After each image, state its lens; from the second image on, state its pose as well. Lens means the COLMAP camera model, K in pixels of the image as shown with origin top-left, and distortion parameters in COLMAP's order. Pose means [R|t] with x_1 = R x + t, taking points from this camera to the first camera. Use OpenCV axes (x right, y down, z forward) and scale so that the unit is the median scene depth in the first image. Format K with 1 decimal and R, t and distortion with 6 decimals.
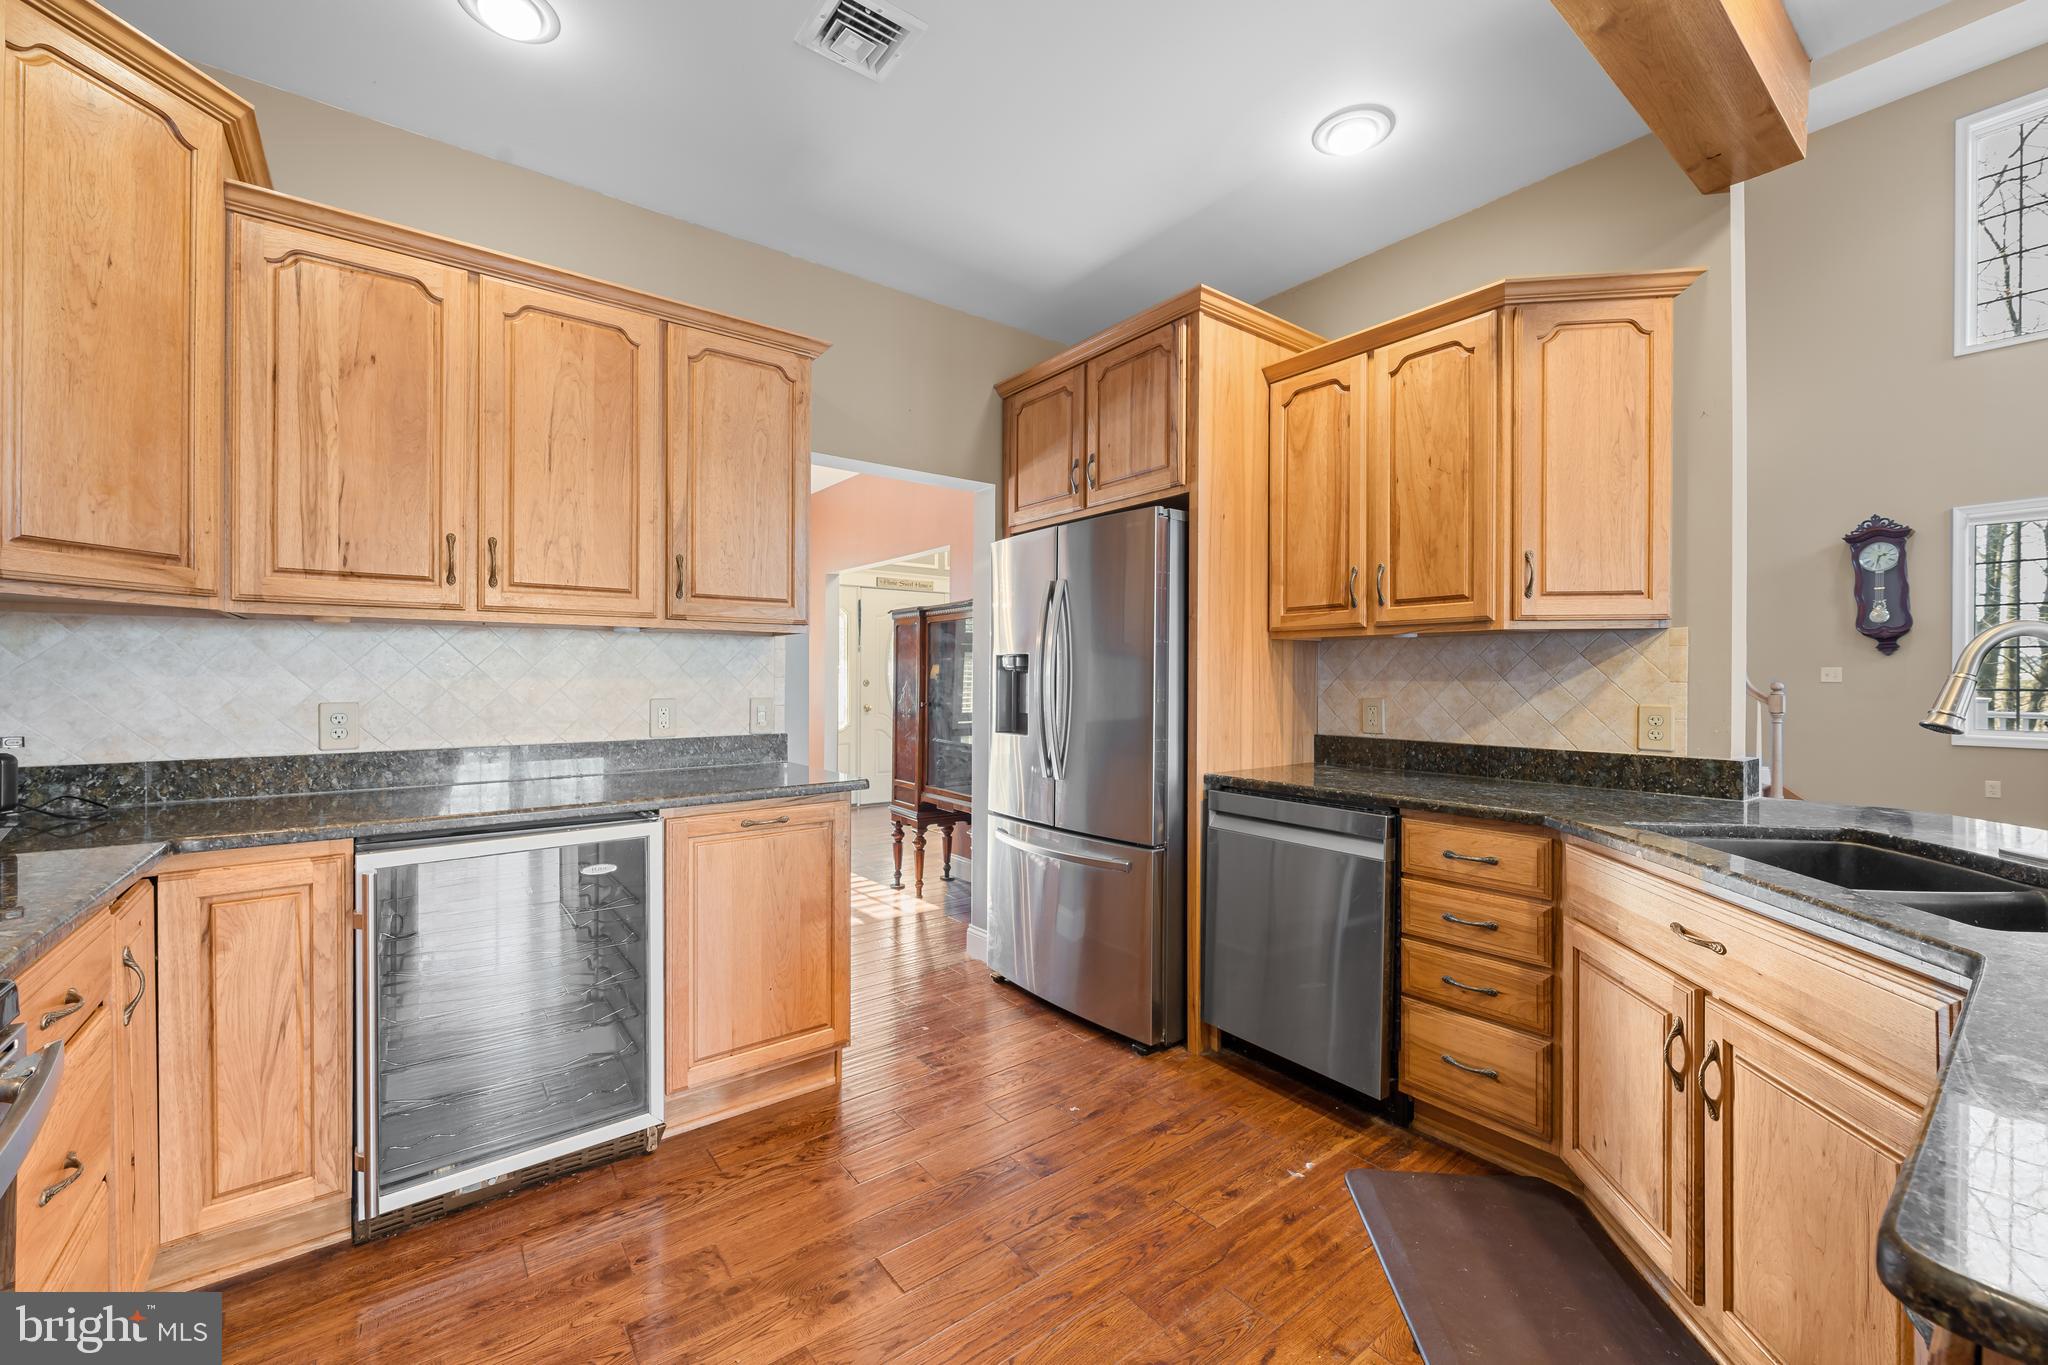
lens RADIAL K [[823.6, 0, 1019.4], [0, 823.6, 681.1], [0, 0, 1]] dist [-0.007200, 0.000516]
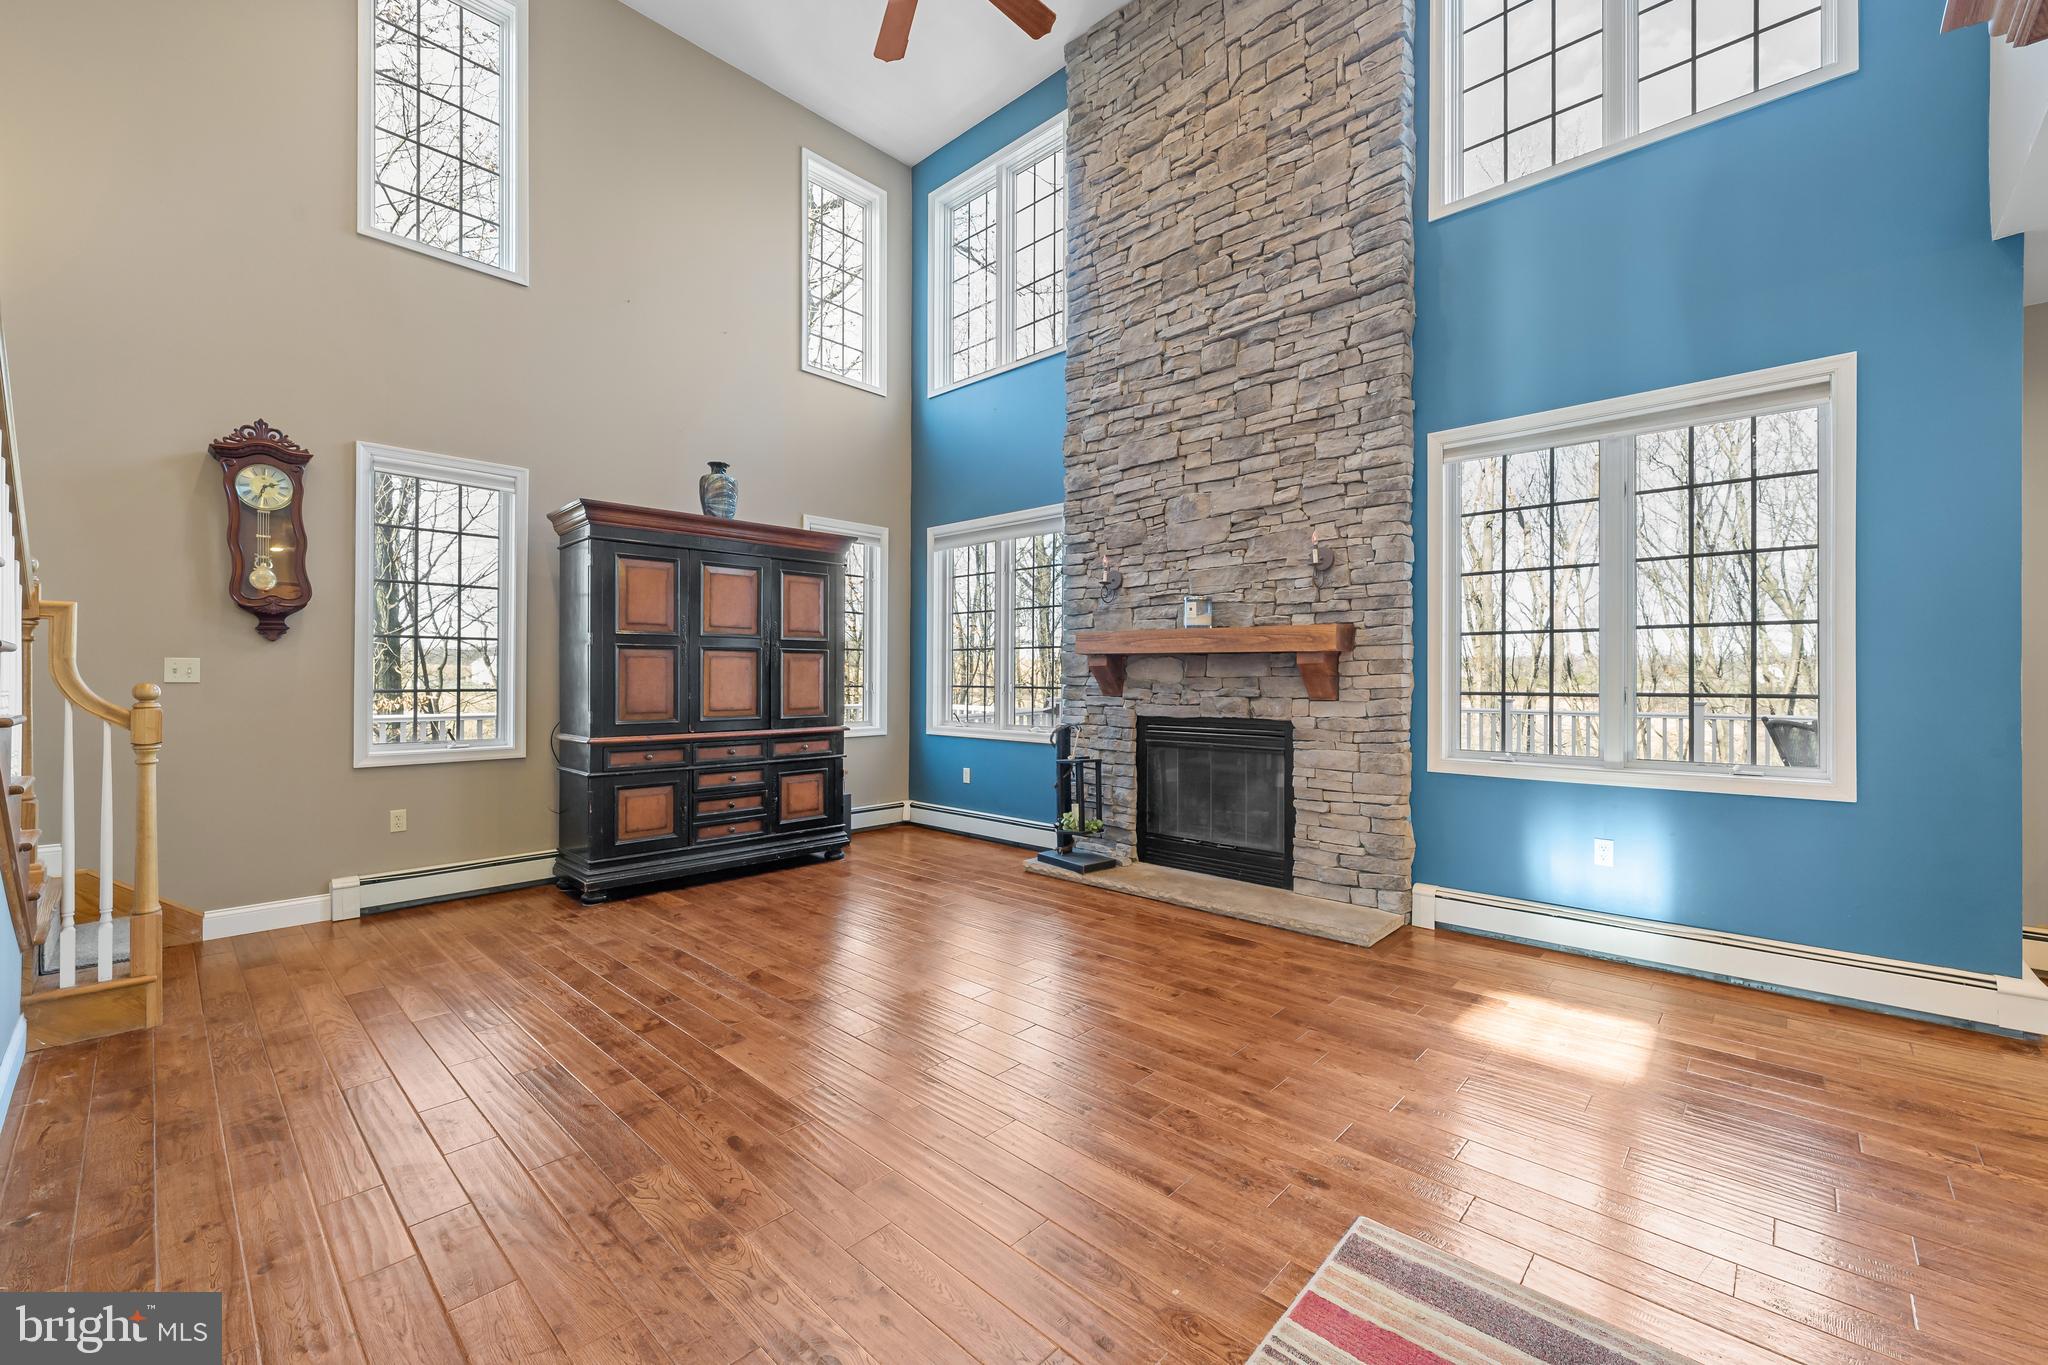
lens RADIAL K [[823.6, 0, 1029.5], [0, 823.6, 679.0], [0, 0, 1]] dist [-0.007200, 0.000516]
pose [[-0.166611, -0.001719, 0.986021, 0.316236], [0.001715, 0.999996, 0.002033, -0.001440], [-0.986021, 0.002030, -0.166607, 0.514319]]
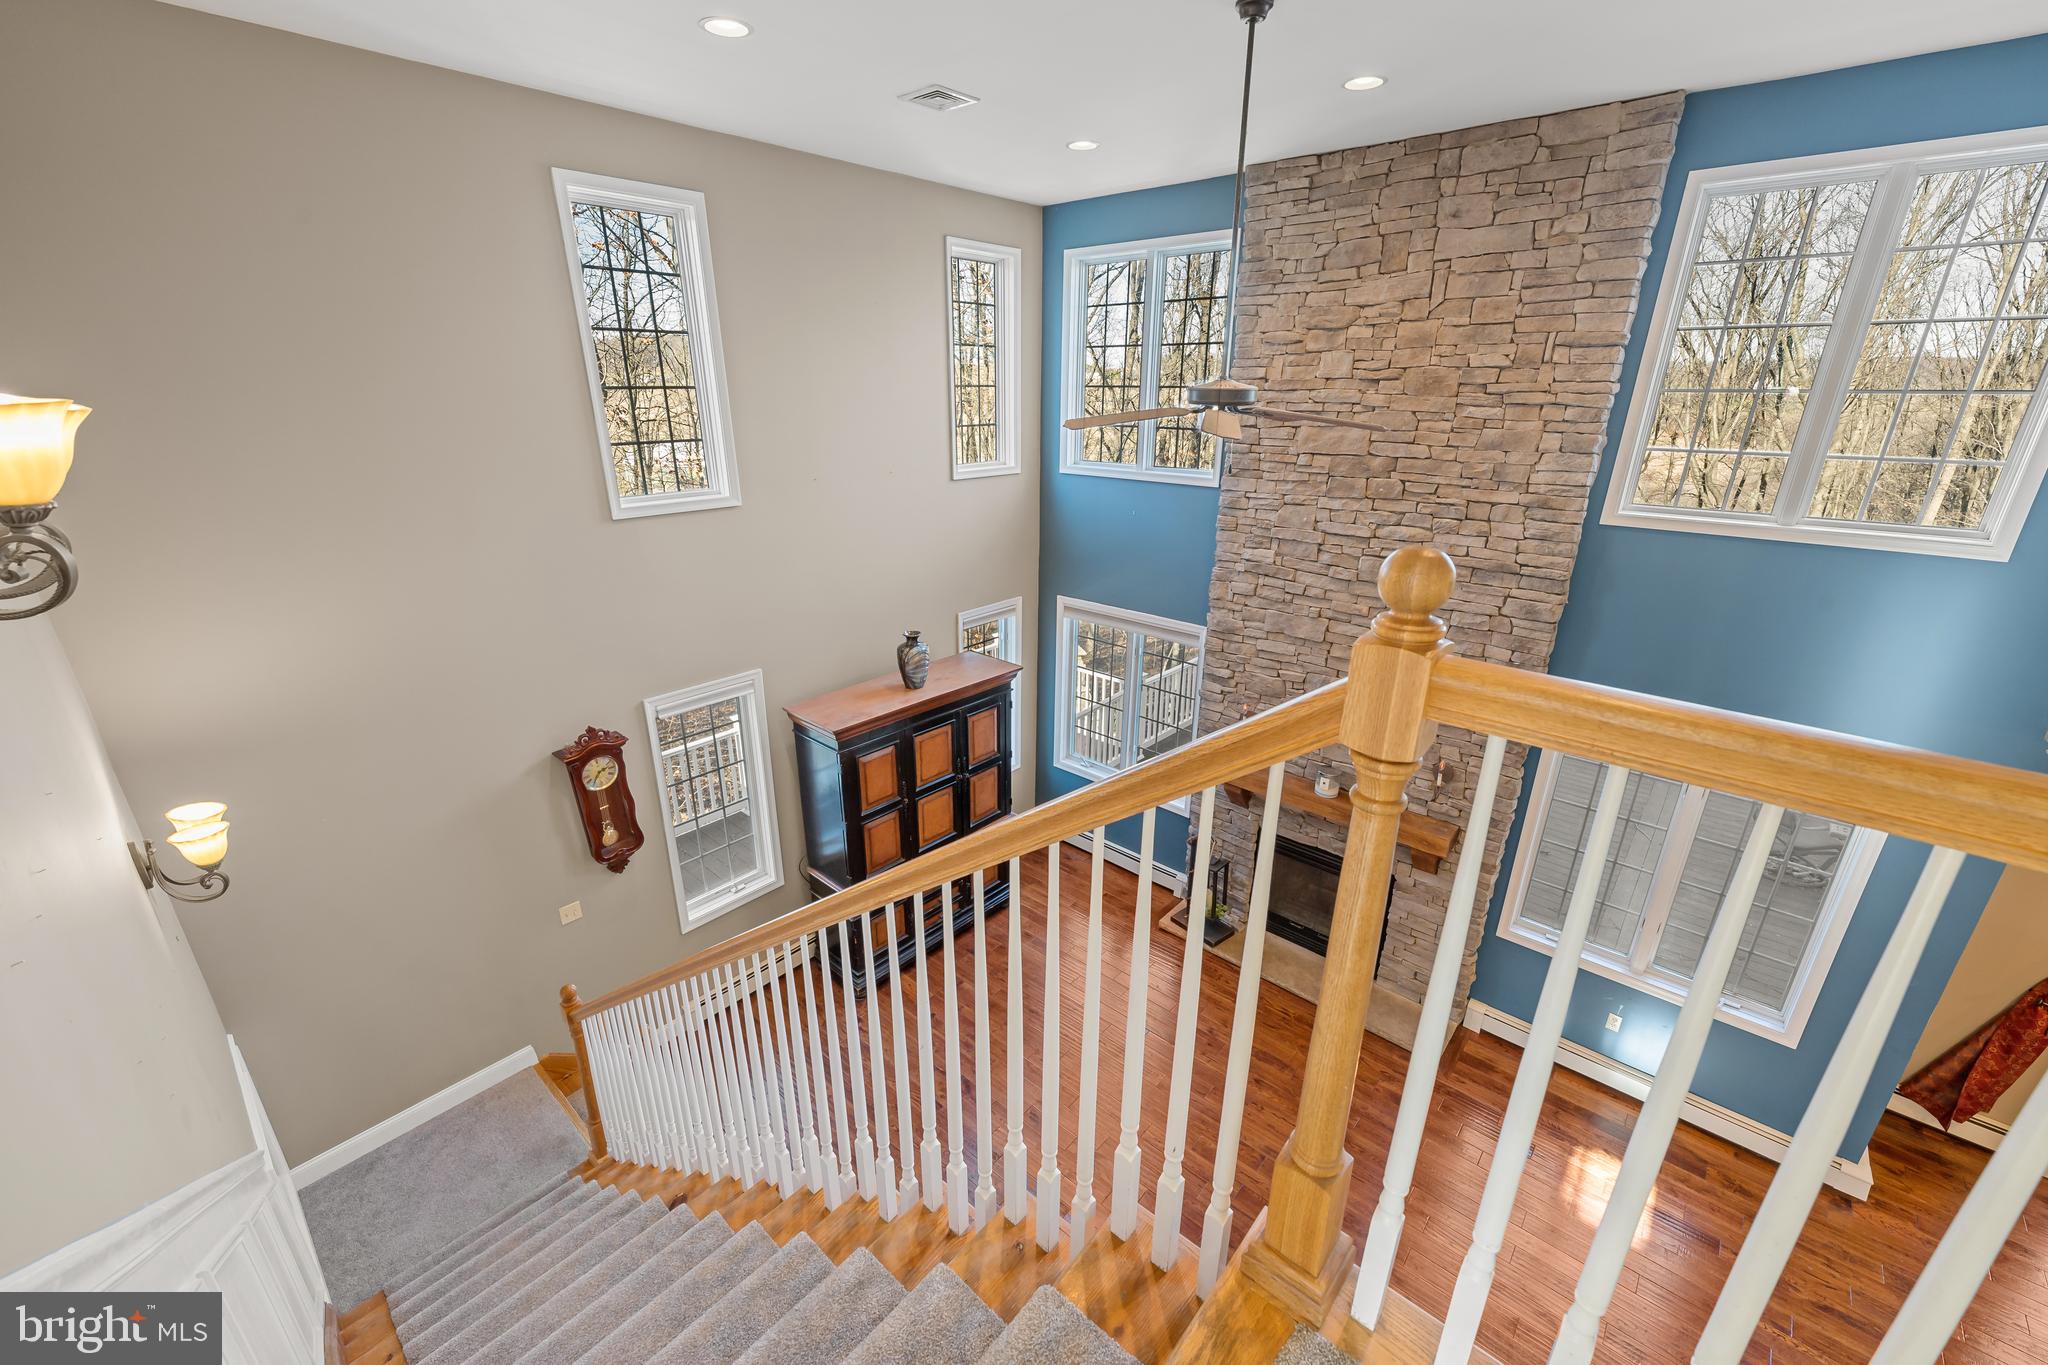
lens RADIAL K [[823.6, 0, 1024.0], [0, 823.6, 700.3], [0, 0, 1]] dist [-0.007200, 0.000516]
pose [[-0.183618, -0.348788, 0.919038, 0.281520], [0.001532, 0.934832, 0.355088, -0.497074], [-0.982996, 0.066608, -0.171118, 0.732977]]
